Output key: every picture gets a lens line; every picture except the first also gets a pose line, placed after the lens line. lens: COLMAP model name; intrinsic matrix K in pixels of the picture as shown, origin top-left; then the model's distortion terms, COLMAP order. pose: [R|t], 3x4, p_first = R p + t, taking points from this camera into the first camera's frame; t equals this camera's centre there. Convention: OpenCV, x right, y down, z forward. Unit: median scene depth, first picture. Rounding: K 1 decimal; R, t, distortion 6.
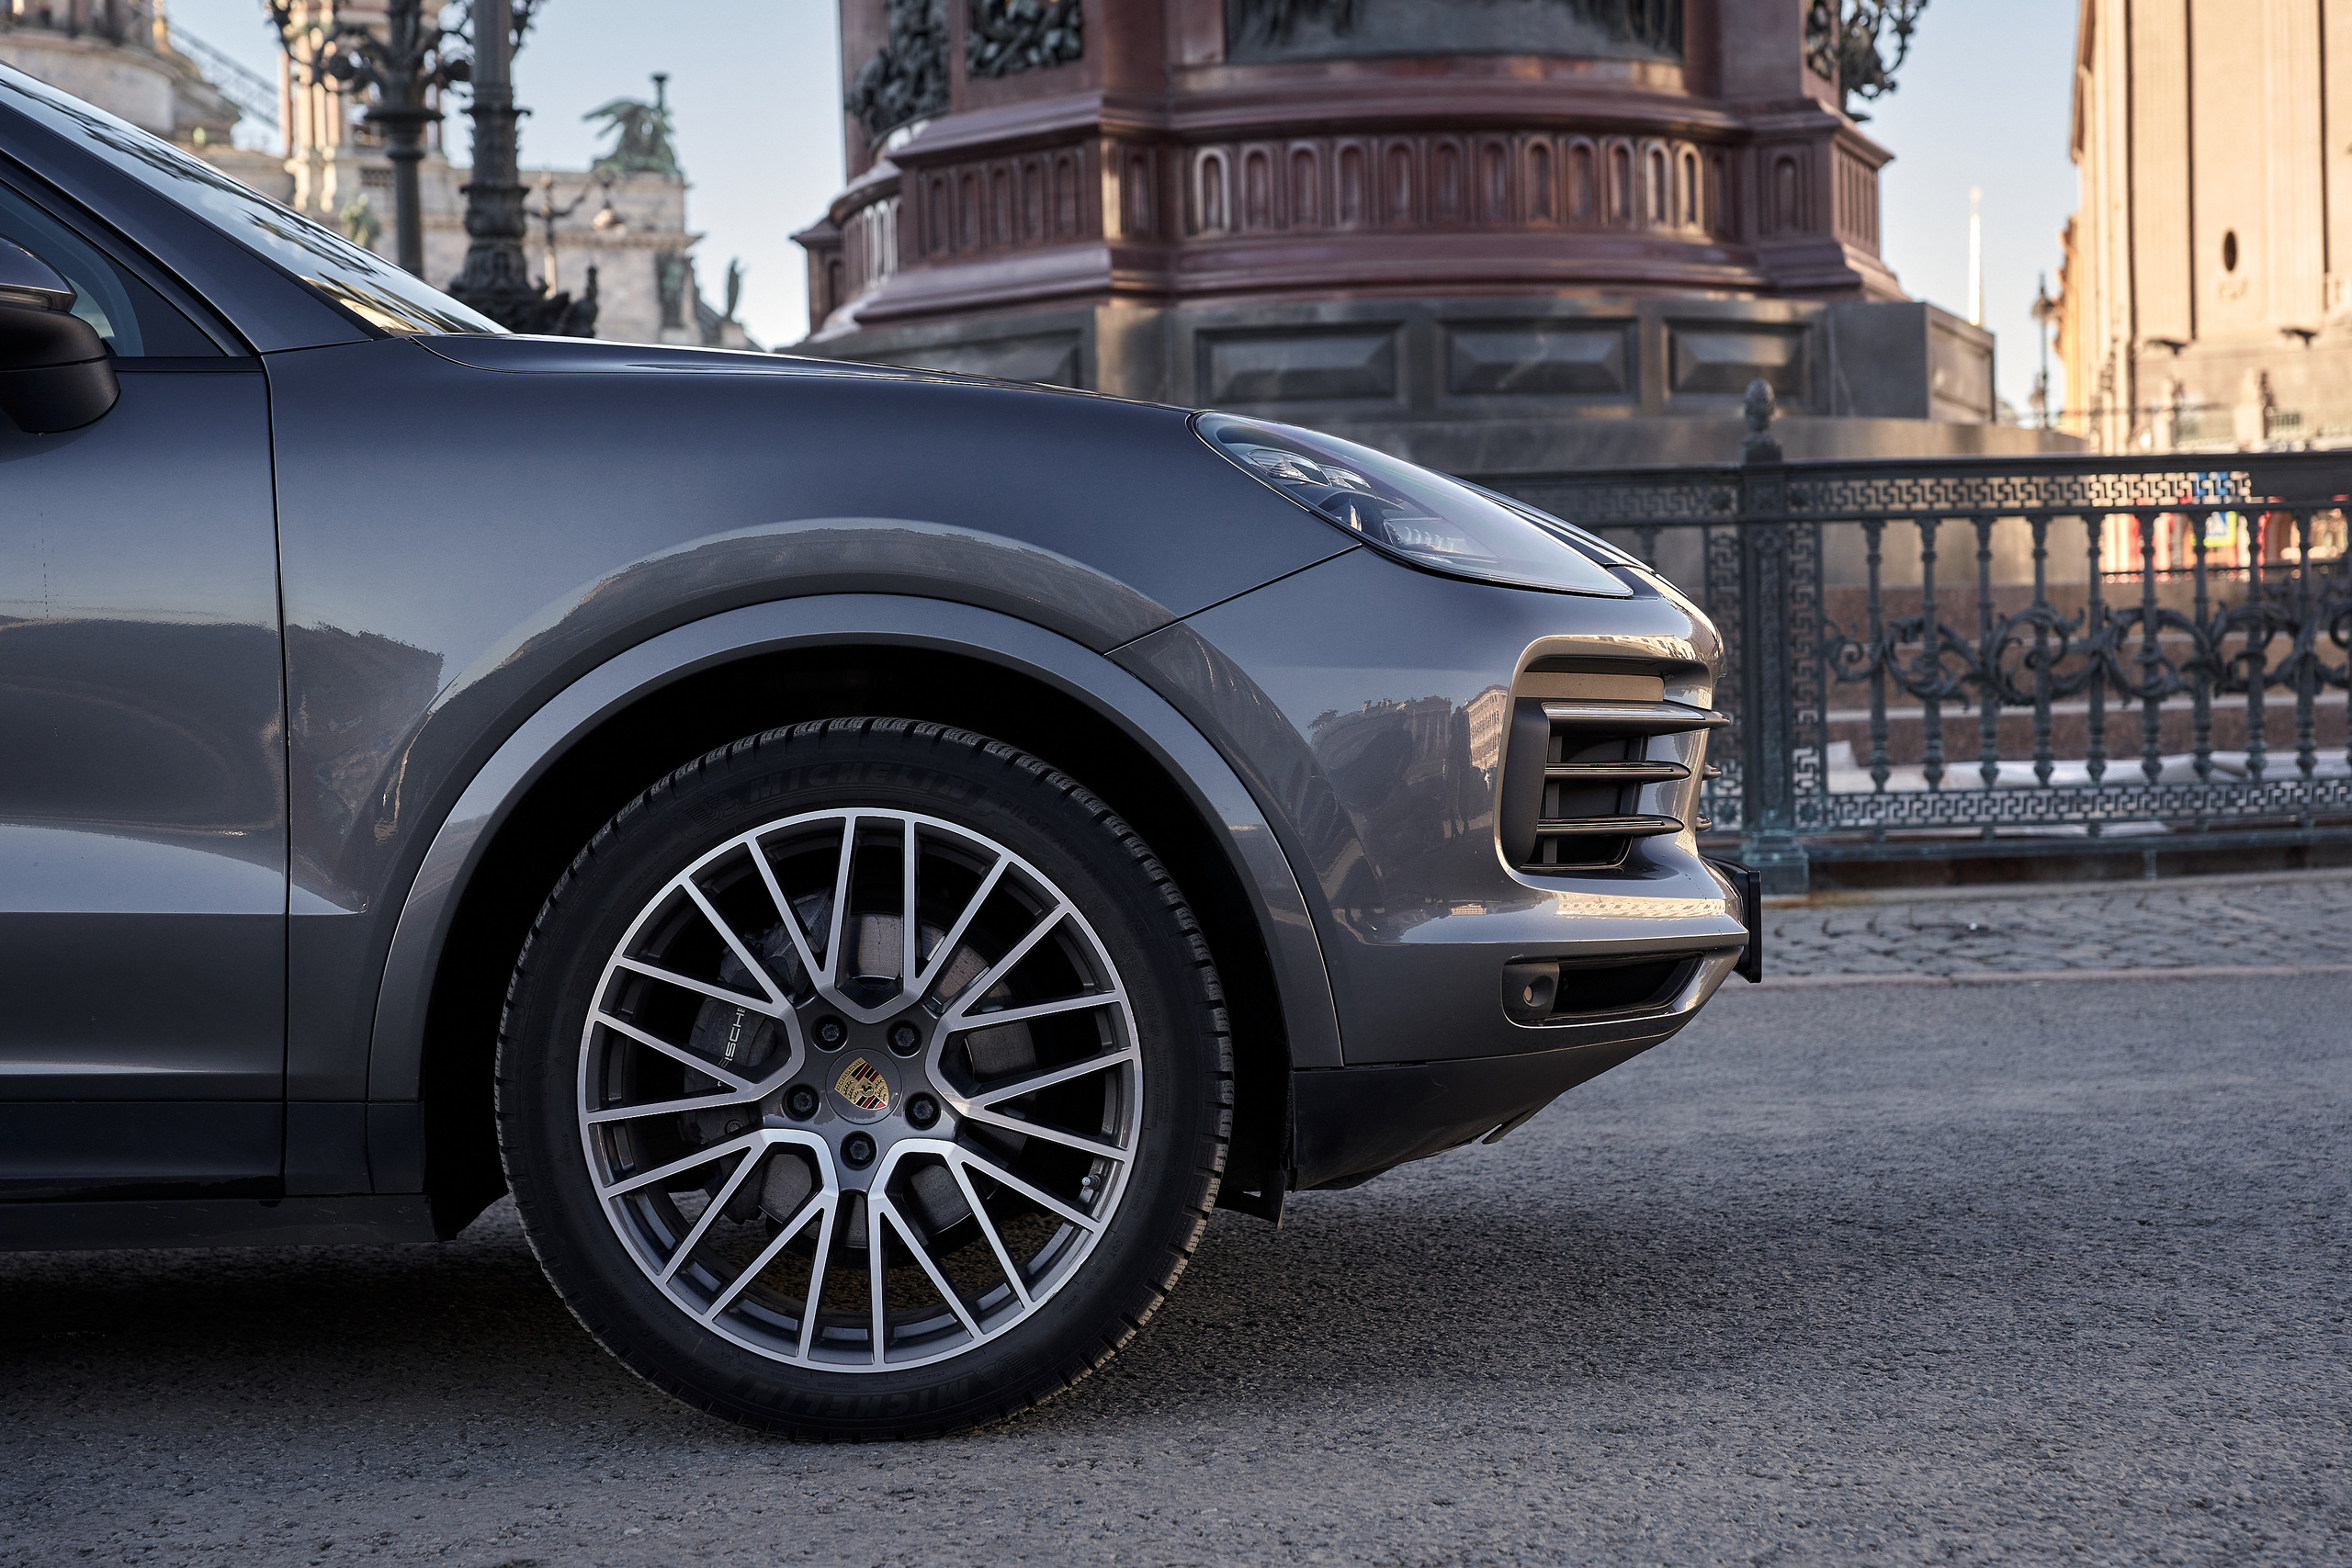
lens RADIAL K [[3988.1, 0, 1176.8], [0, 3988.1, 790.8], [0, 0, 1]] dist [0.078823, 0.000000]
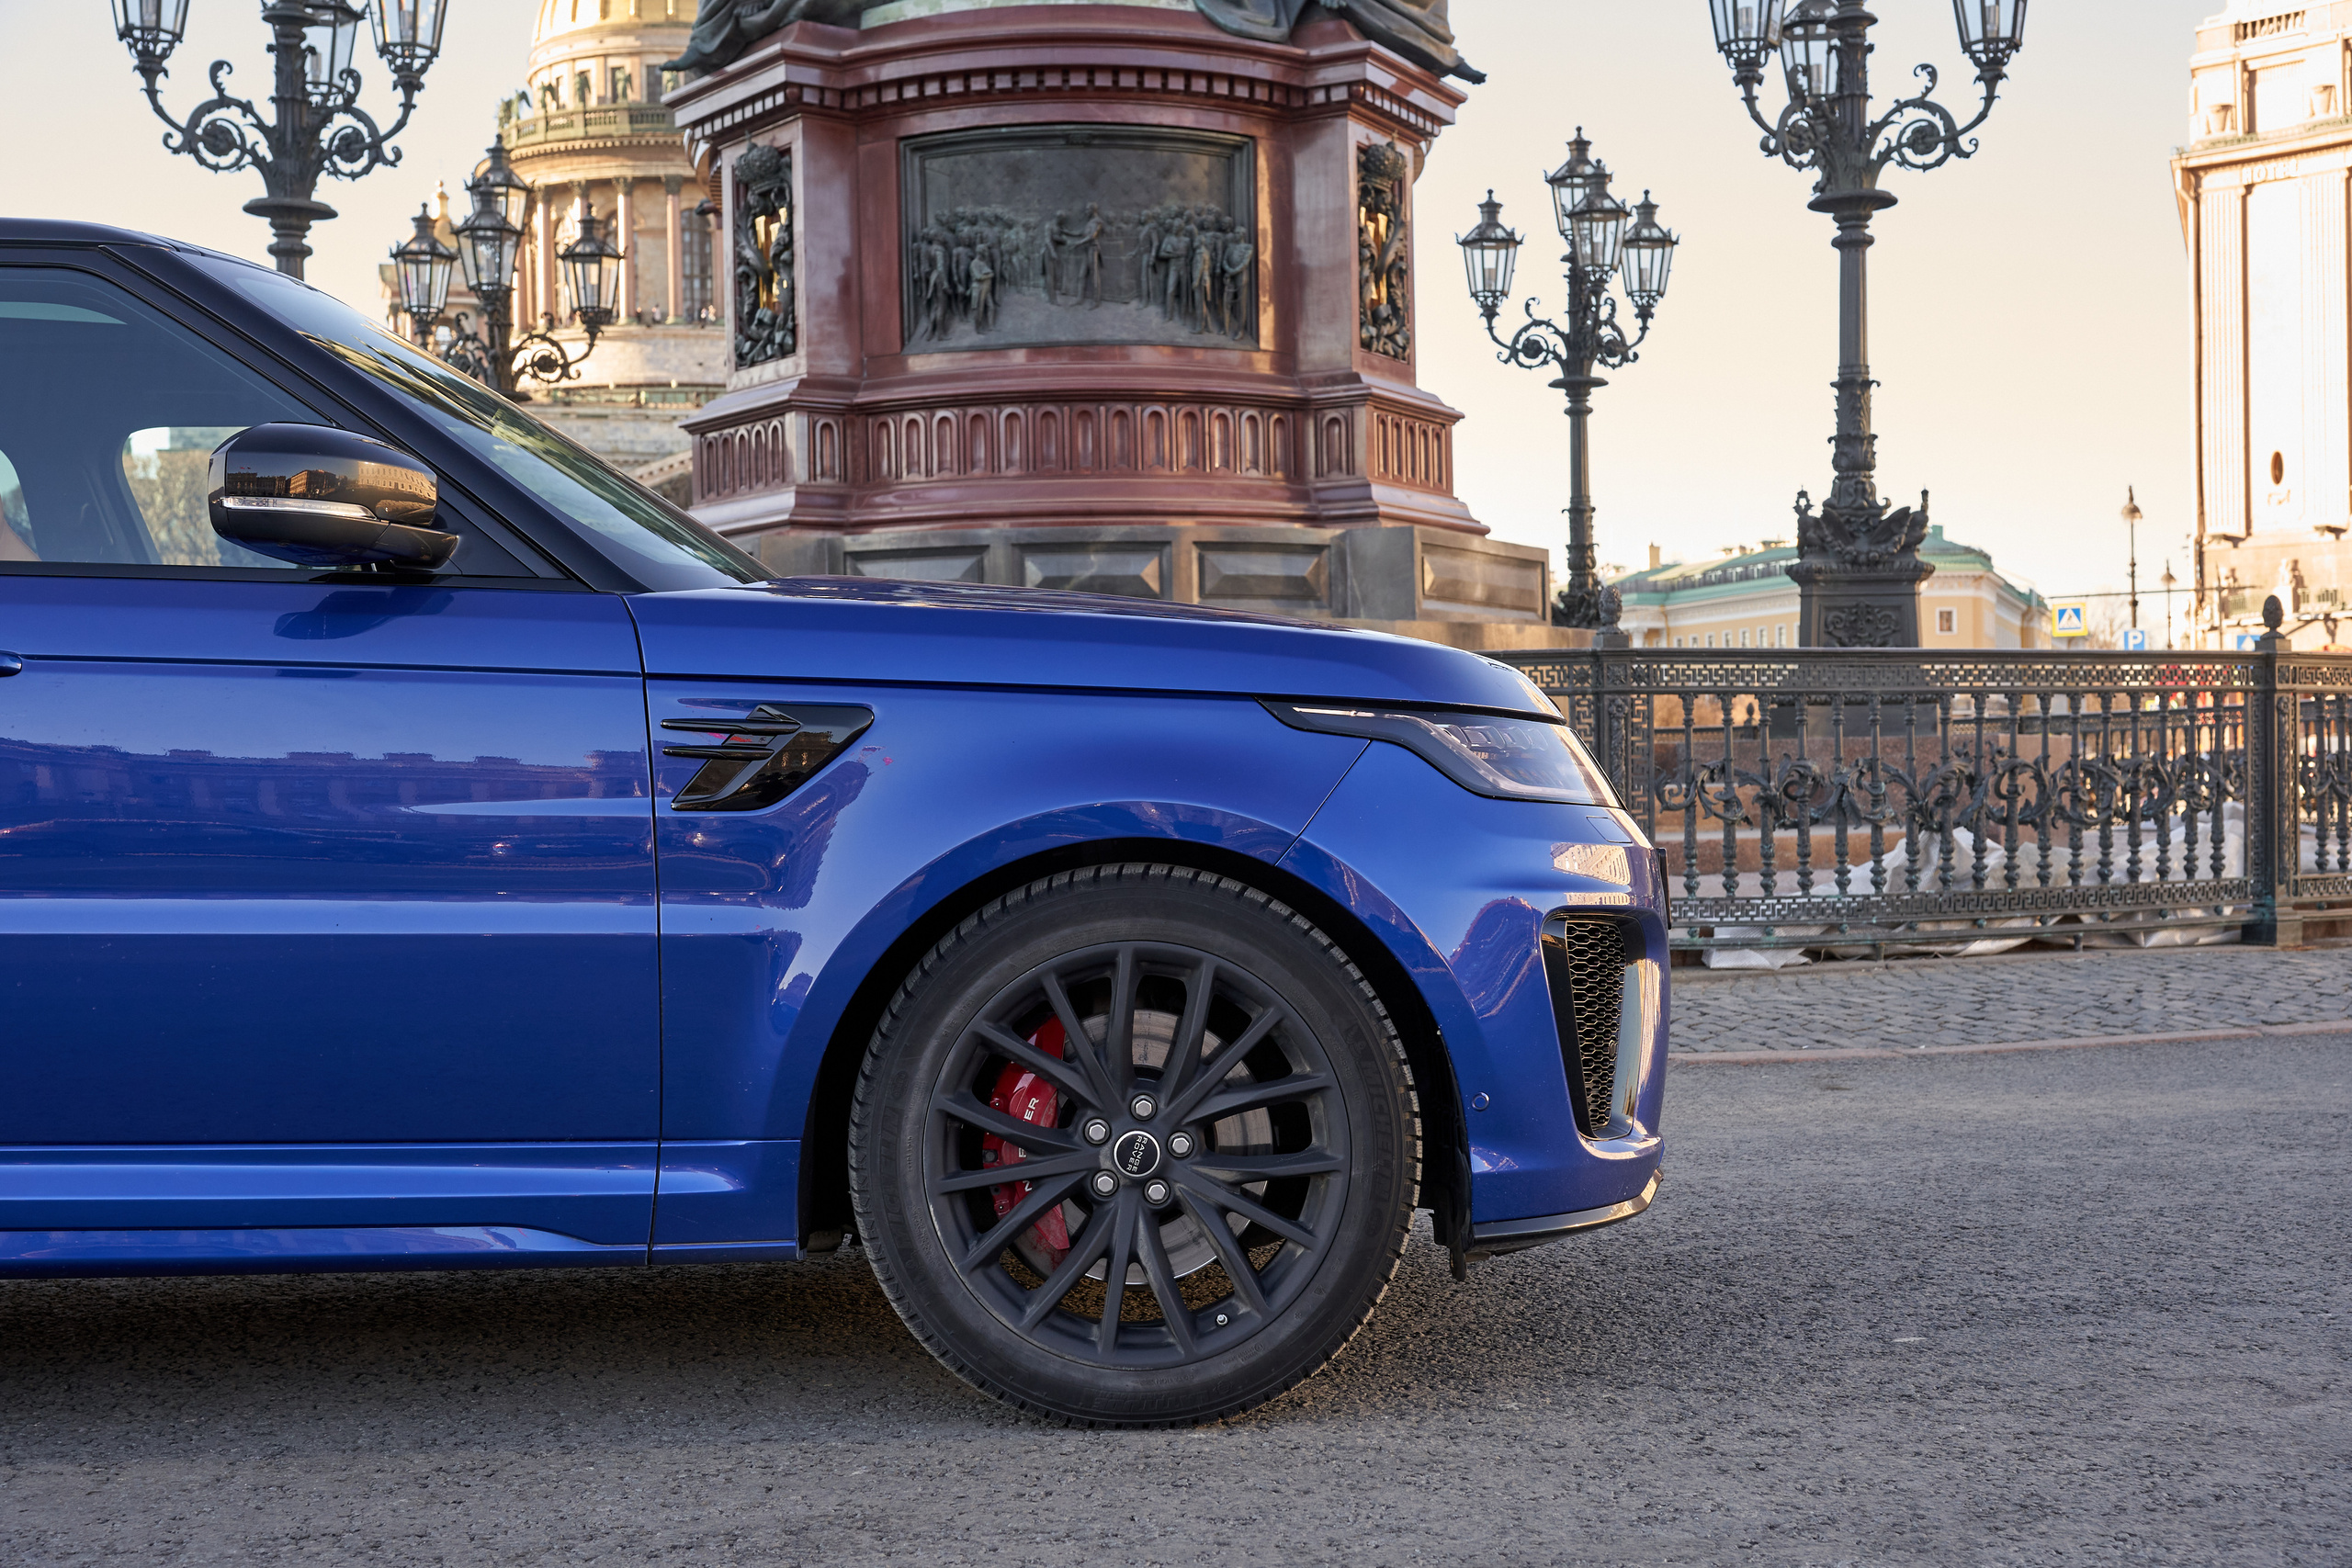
lens RADIAL K [[2894.2, 0, 1165.8], [0, 2894.2, 763.7], [0, 0, 1]] dist [0.042826, 0.000000]
pose [[0.985663, 0.007738, -0.168549, 0.268114], [-0.013392, 0.999384, -0.032433, -0.014182], [0.168195, 0.034225, 0.985159, 0.062125]]
